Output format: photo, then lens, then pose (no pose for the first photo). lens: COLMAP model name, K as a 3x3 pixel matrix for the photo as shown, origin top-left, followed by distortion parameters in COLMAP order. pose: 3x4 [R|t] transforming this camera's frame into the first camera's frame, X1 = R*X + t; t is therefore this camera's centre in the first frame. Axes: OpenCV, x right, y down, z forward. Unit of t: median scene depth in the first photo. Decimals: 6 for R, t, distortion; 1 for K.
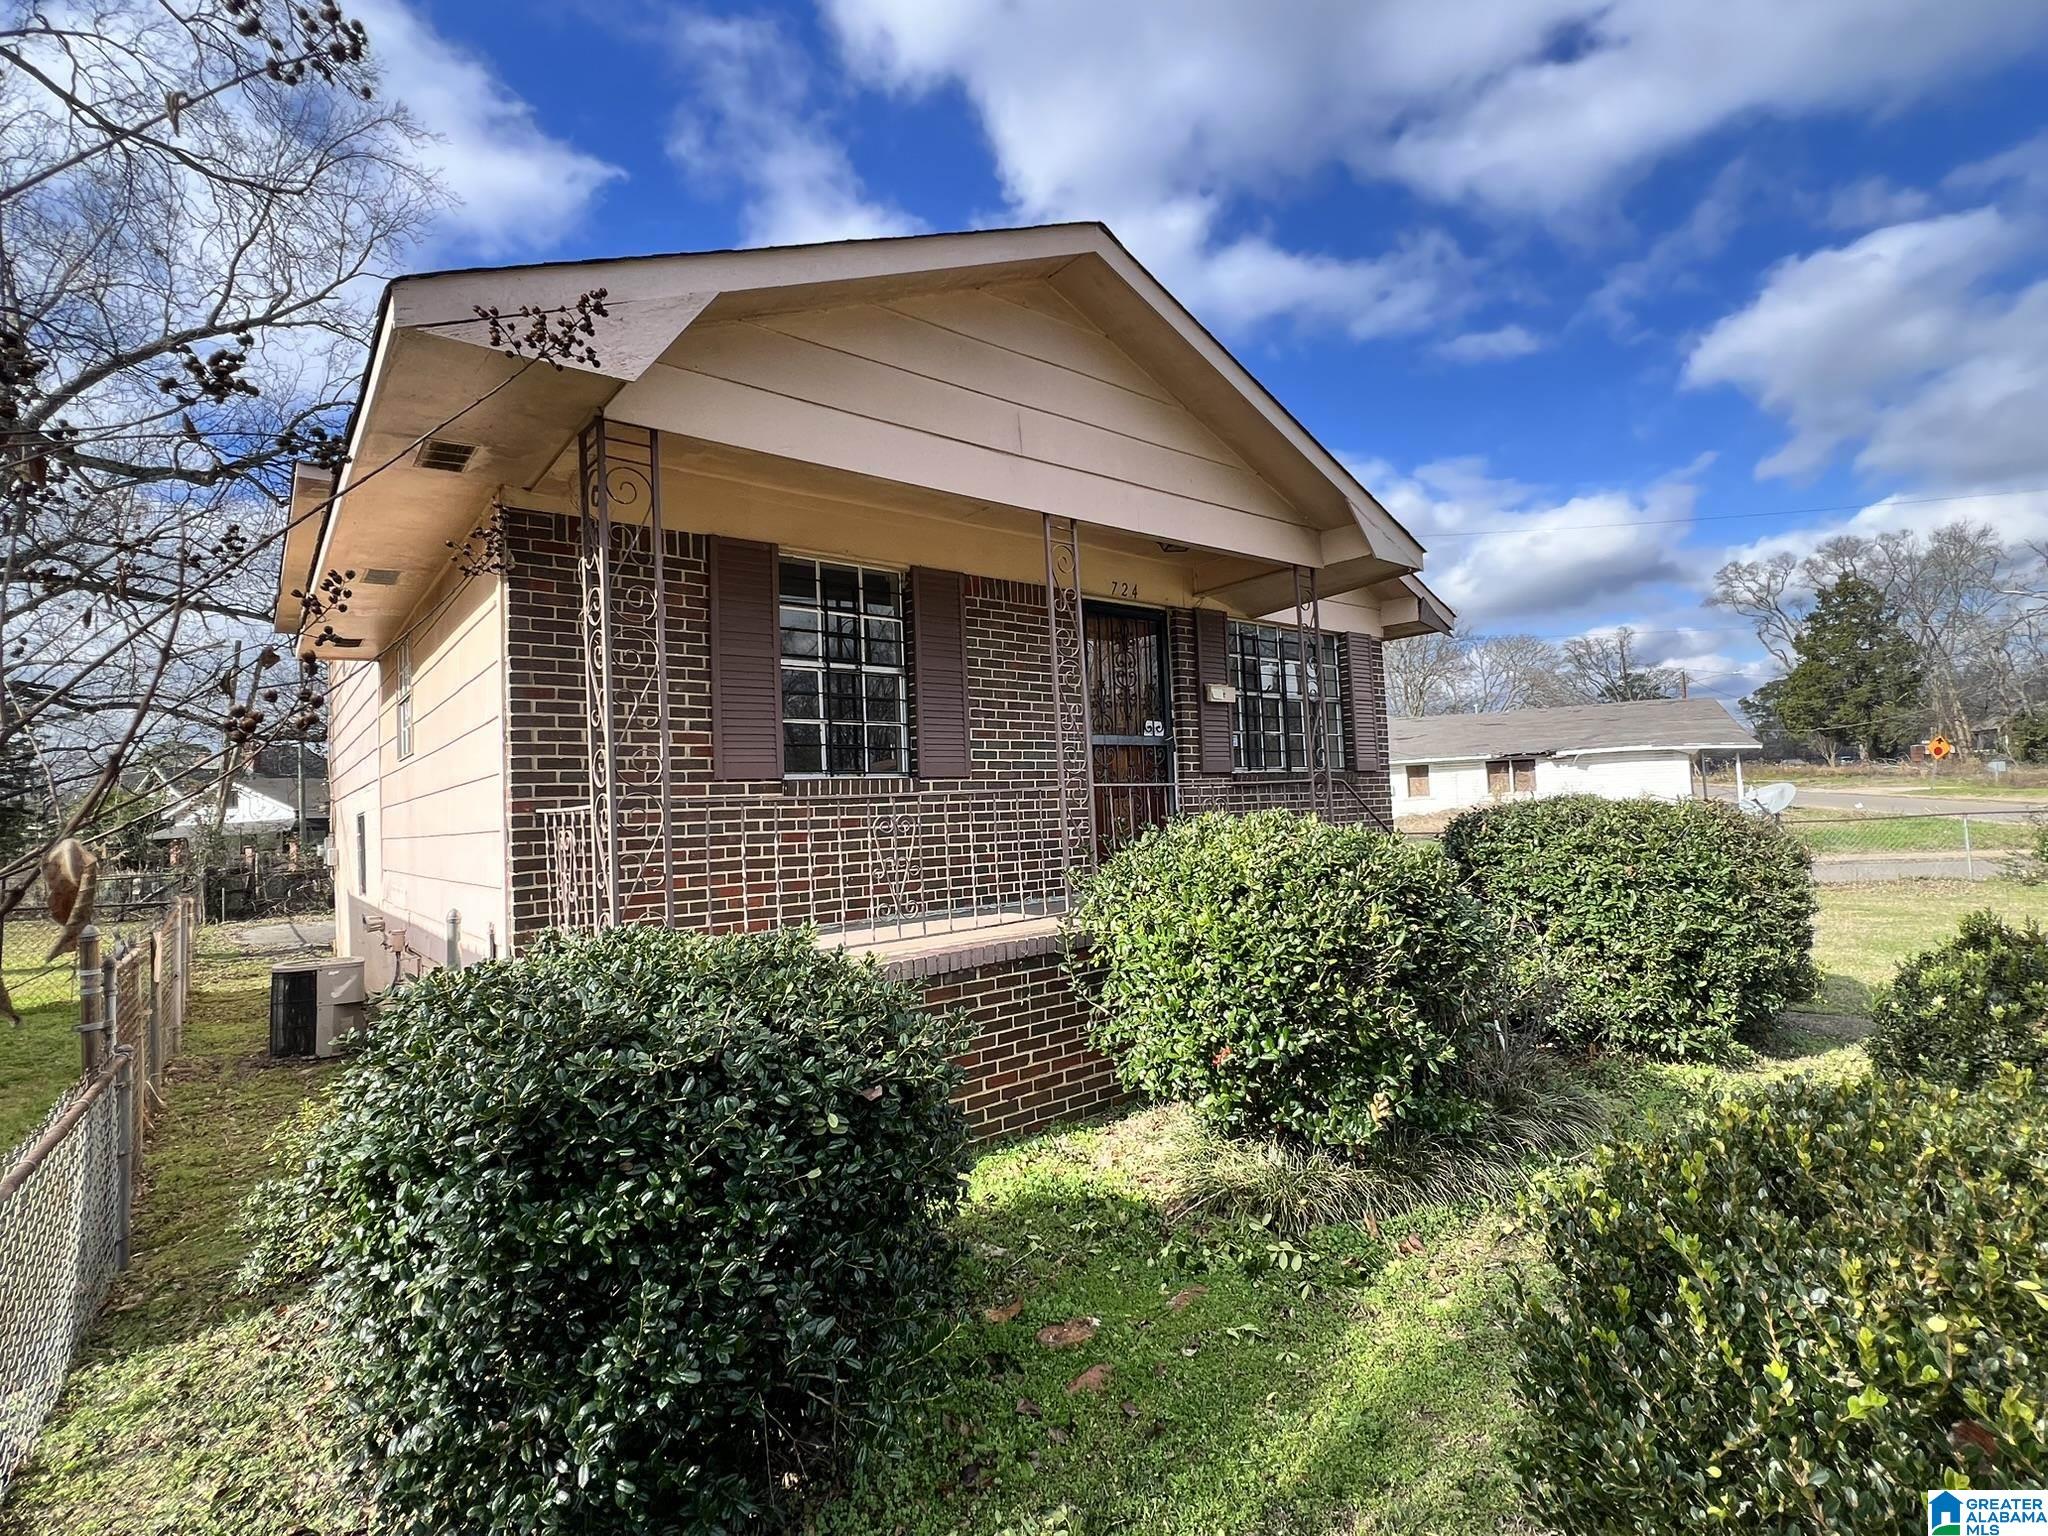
lens RADIAL K [[953.9, 0, 1027.2], [0, 953.9, 767.1], [0, 0, 1]] dist [0.014299, -0.000679]
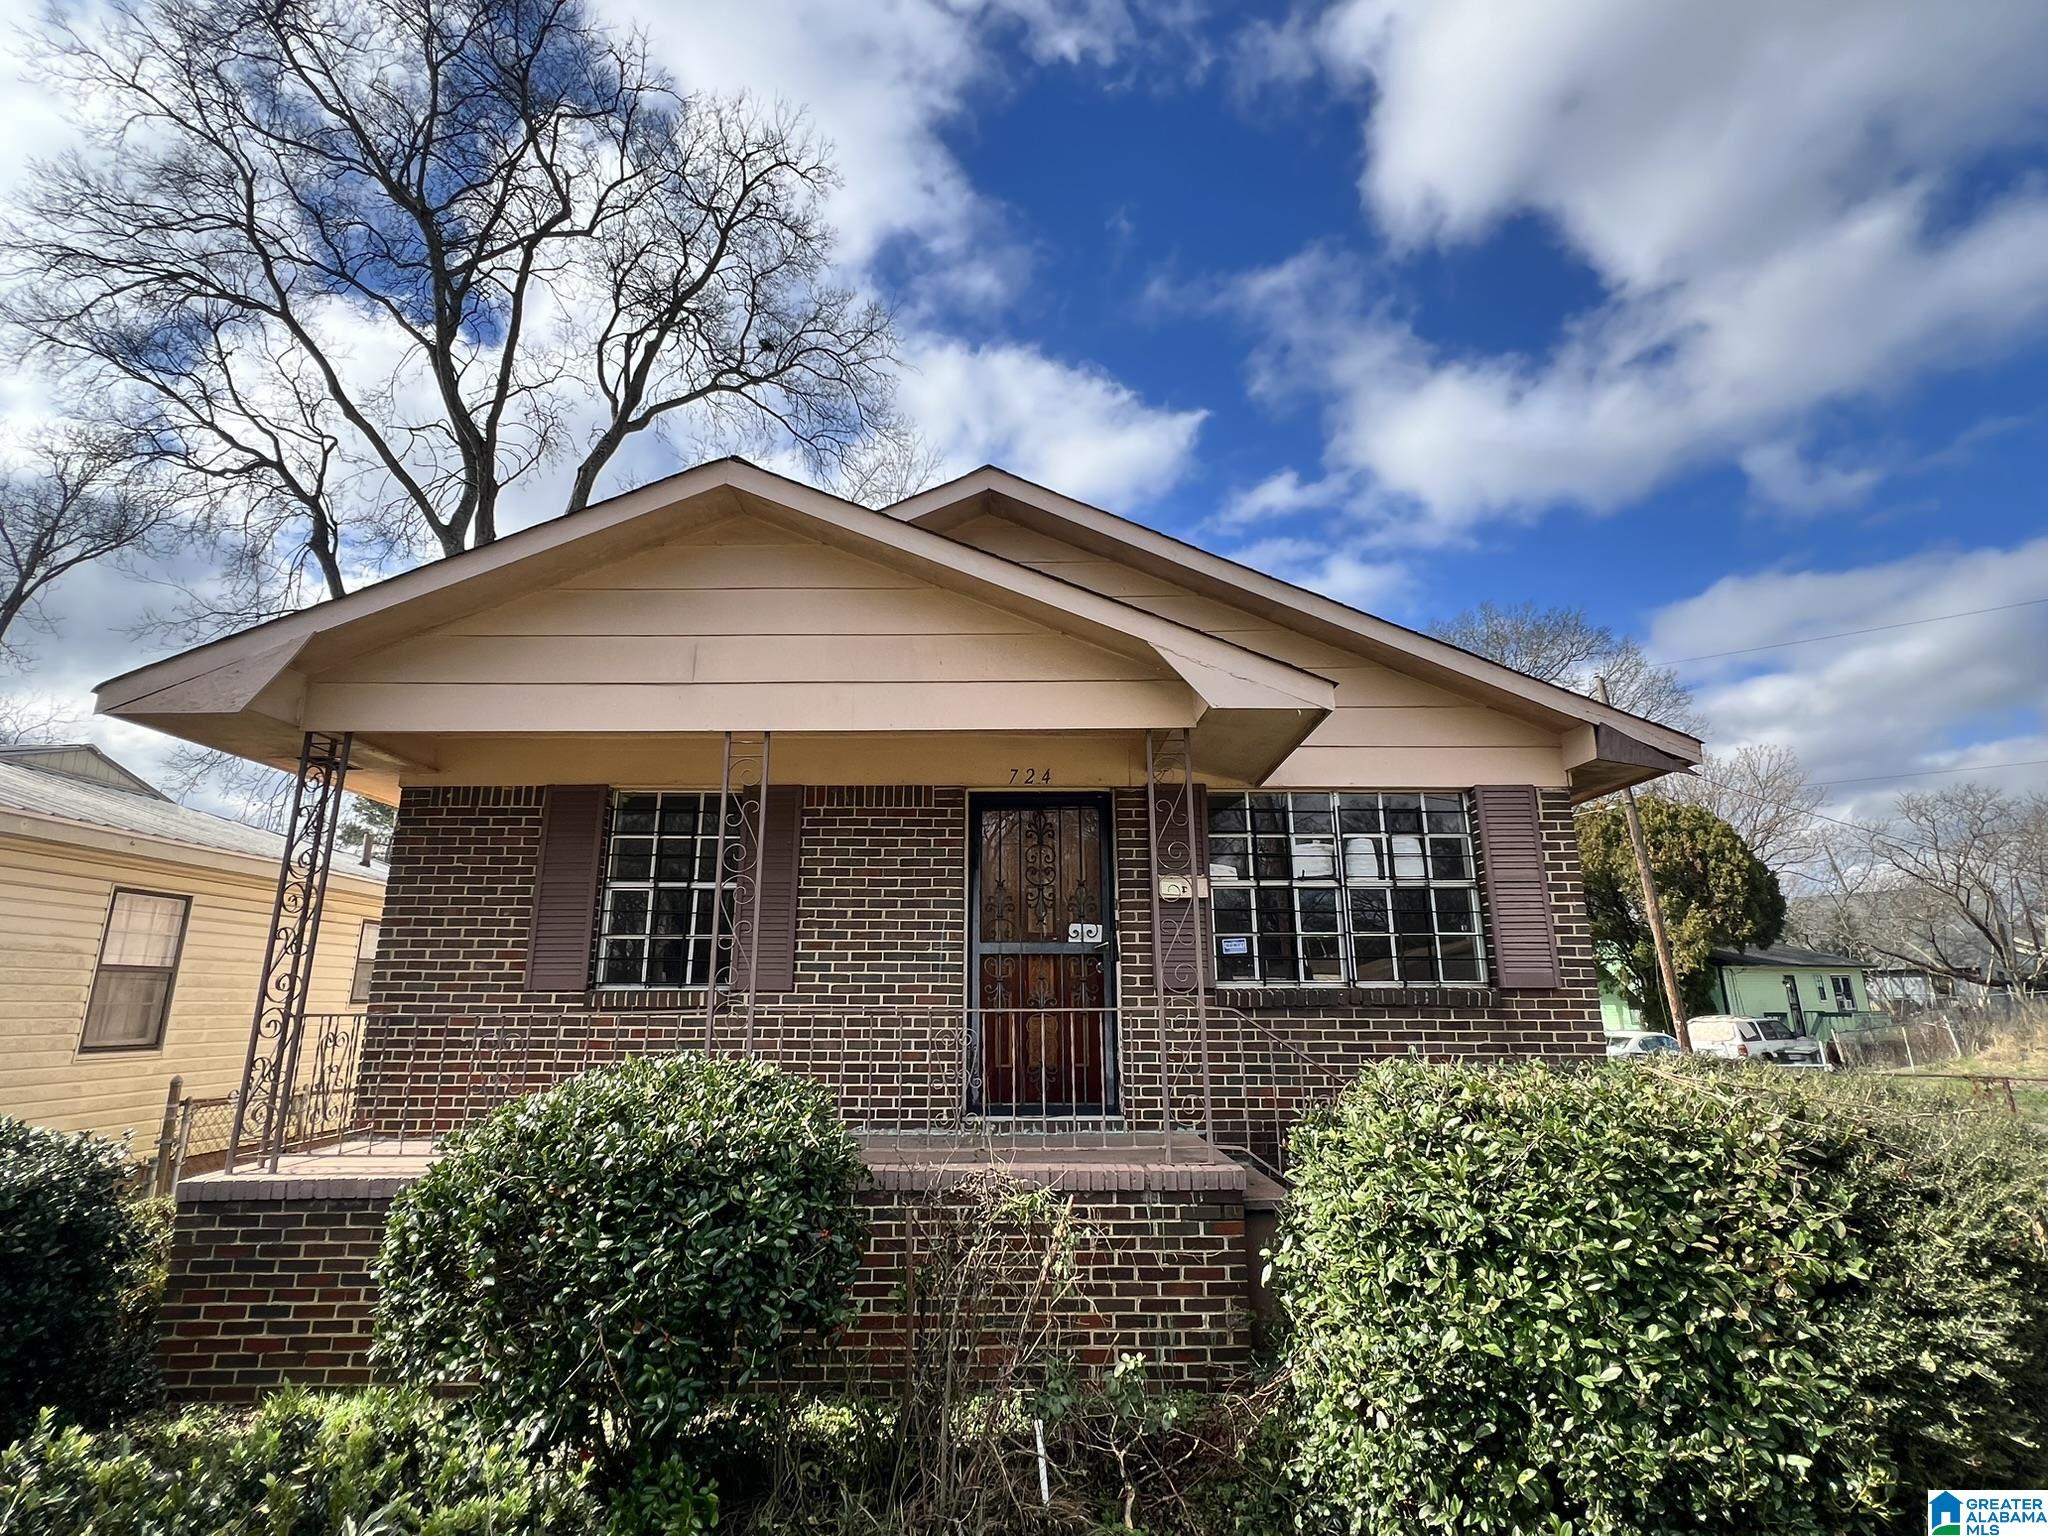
lens RADIAL K [[953.9, 0, 1032.5], [0, 953.9, 776.4], [0, 0, 1]] dist [0.014299, -0.000679]
pose [[0.775443, -0.102436, -0.623053, 0.675852], [-0.004825, 0.985763, -0.168074, -0.037266], [0.631399, 0.133338, 0.763909, 0.329558]]
